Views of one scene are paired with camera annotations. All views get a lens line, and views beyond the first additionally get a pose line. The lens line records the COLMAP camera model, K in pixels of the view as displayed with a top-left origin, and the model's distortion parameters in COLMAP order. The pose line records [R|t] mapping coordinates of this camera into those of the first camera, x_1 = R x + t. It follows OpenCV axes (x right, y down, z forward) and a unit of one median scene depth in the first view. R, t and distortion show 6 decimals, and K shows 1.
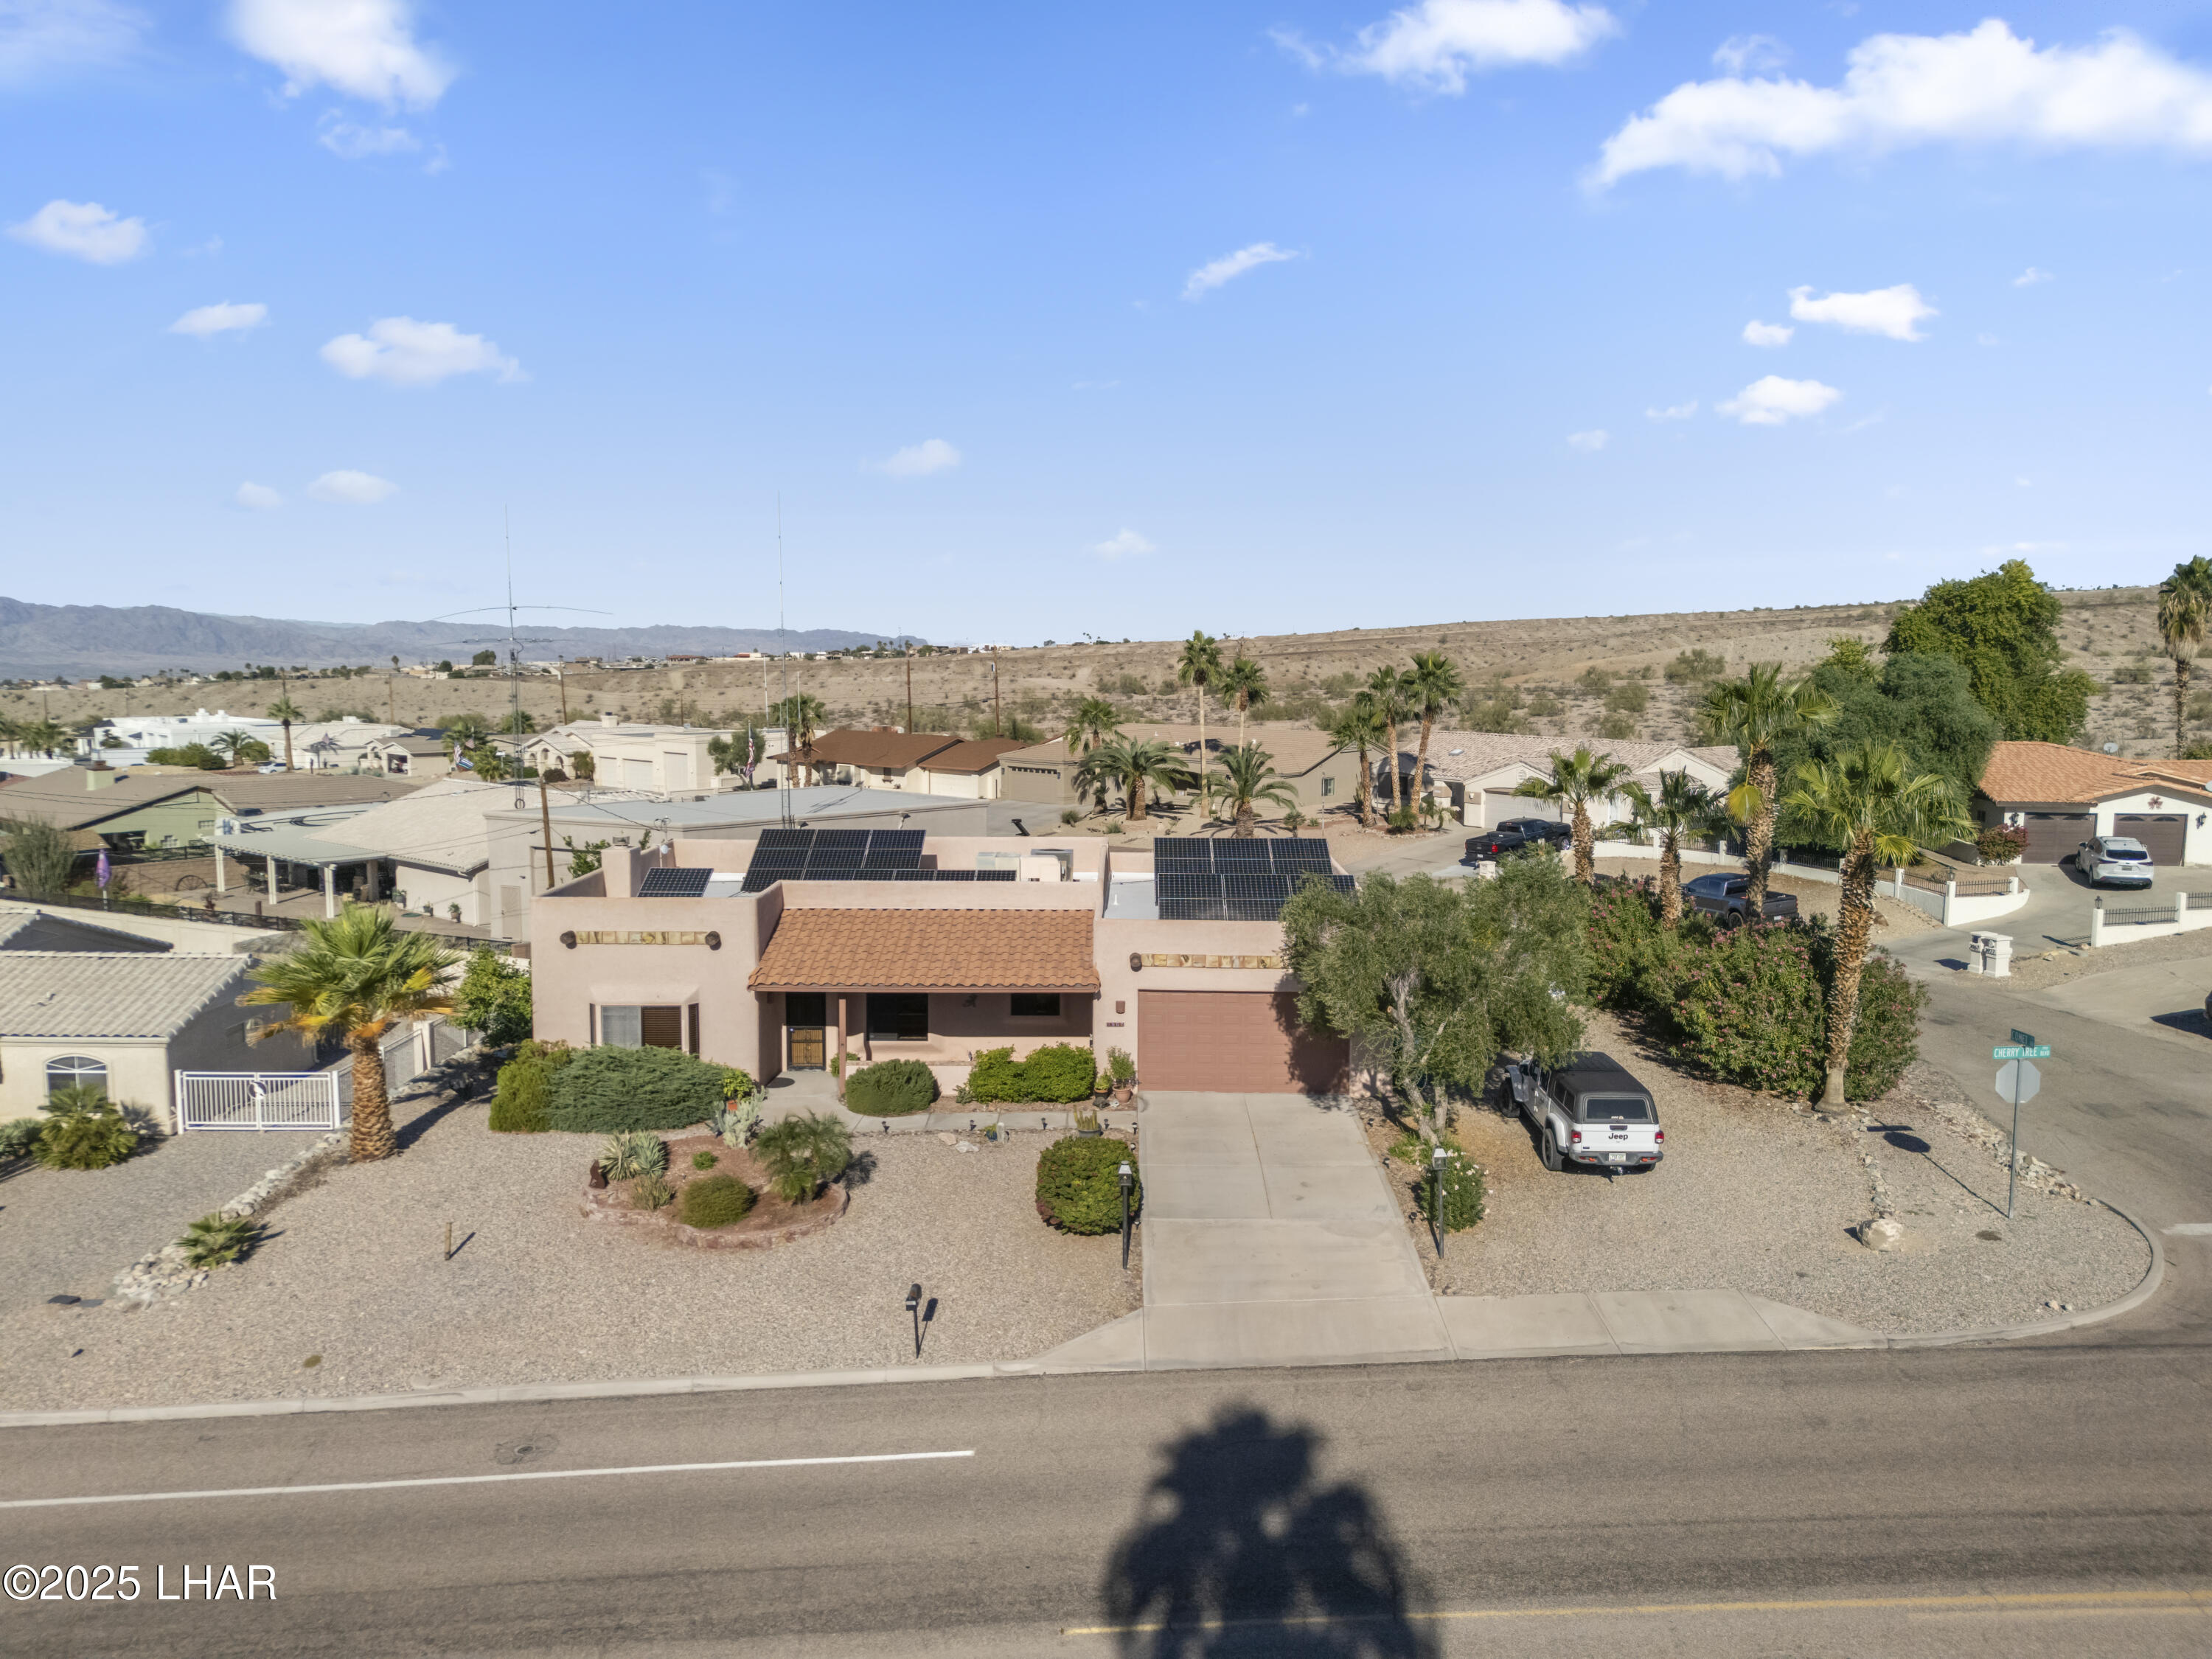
lens RADIAL K [[1670.9, 0, 1106.0], [0, 1670.9, 829.5], [0, 0, 1]] dist [0.096068, -0.106103]
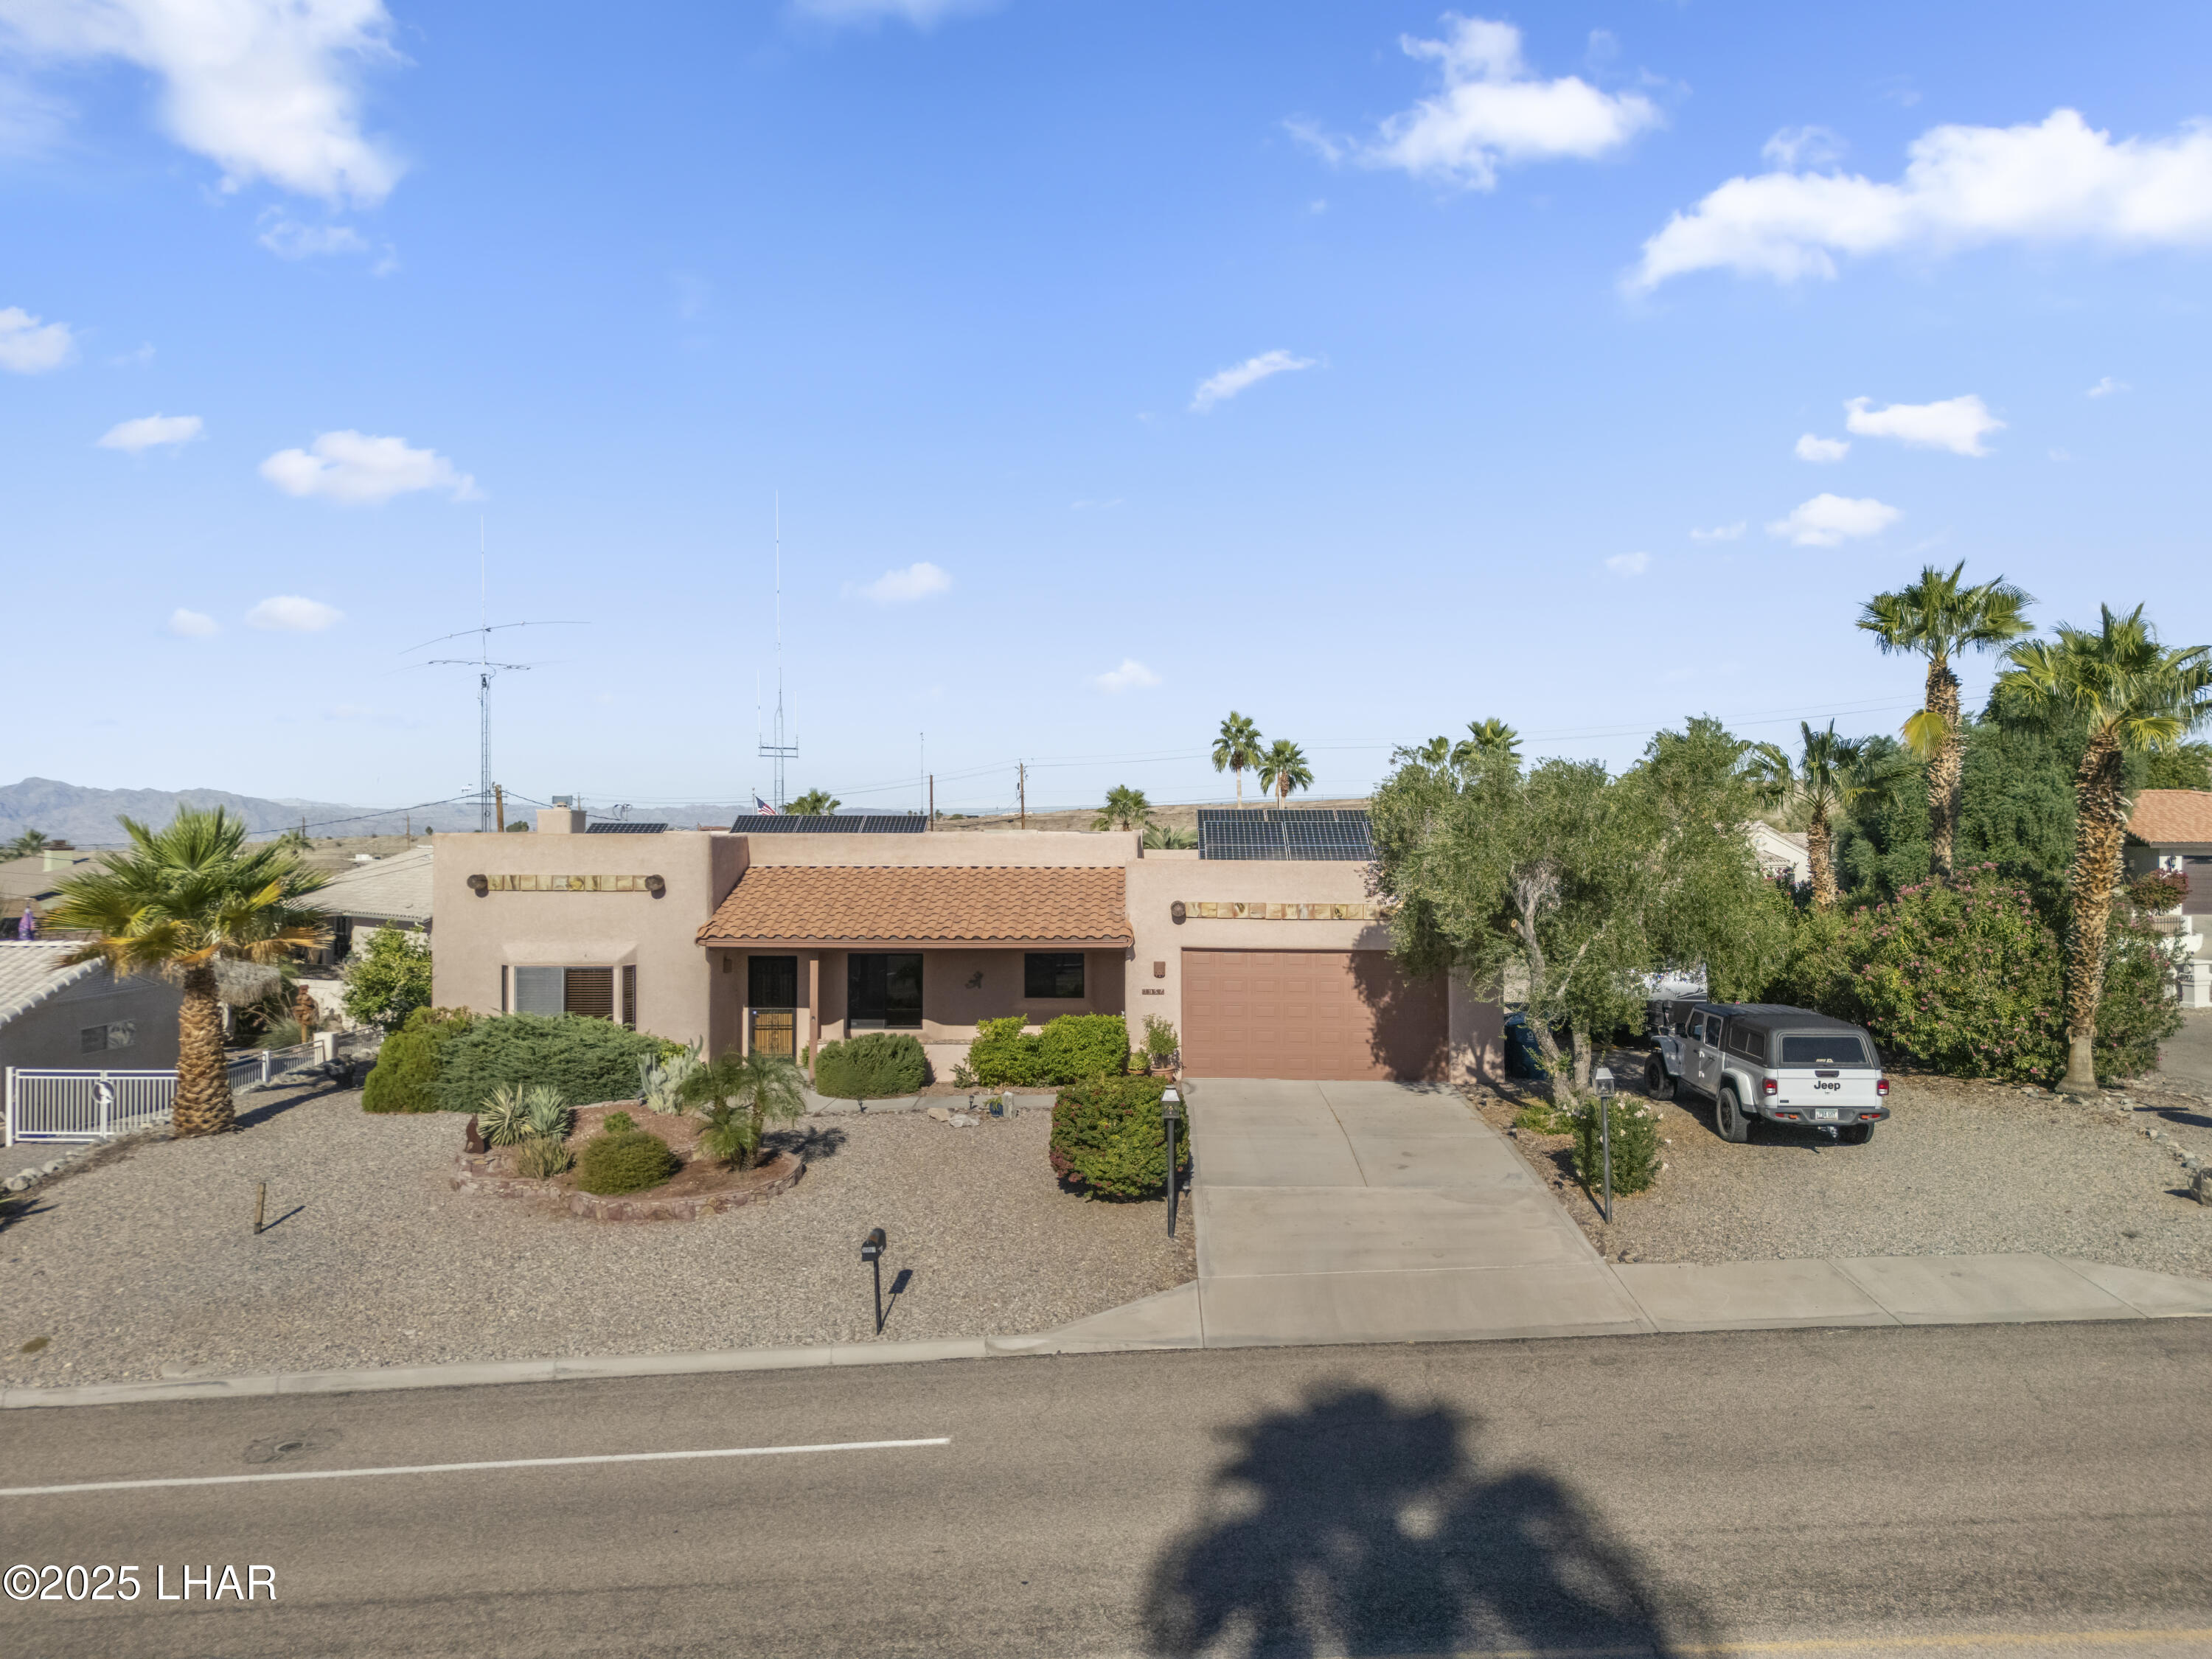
lens RADIAL K [[1603.6, 0, 1103.5], [0, 1603.6, 874.7], [0, 0, 1]] dist [0.087310, -0.081822]
pose [[0.999810, -0.002652, -0.019325, -0.003969], [0.000501, 0.993880, -0.110465, 0.174441], [0.019500, 0.110434, 0.993692, 0.275578]]
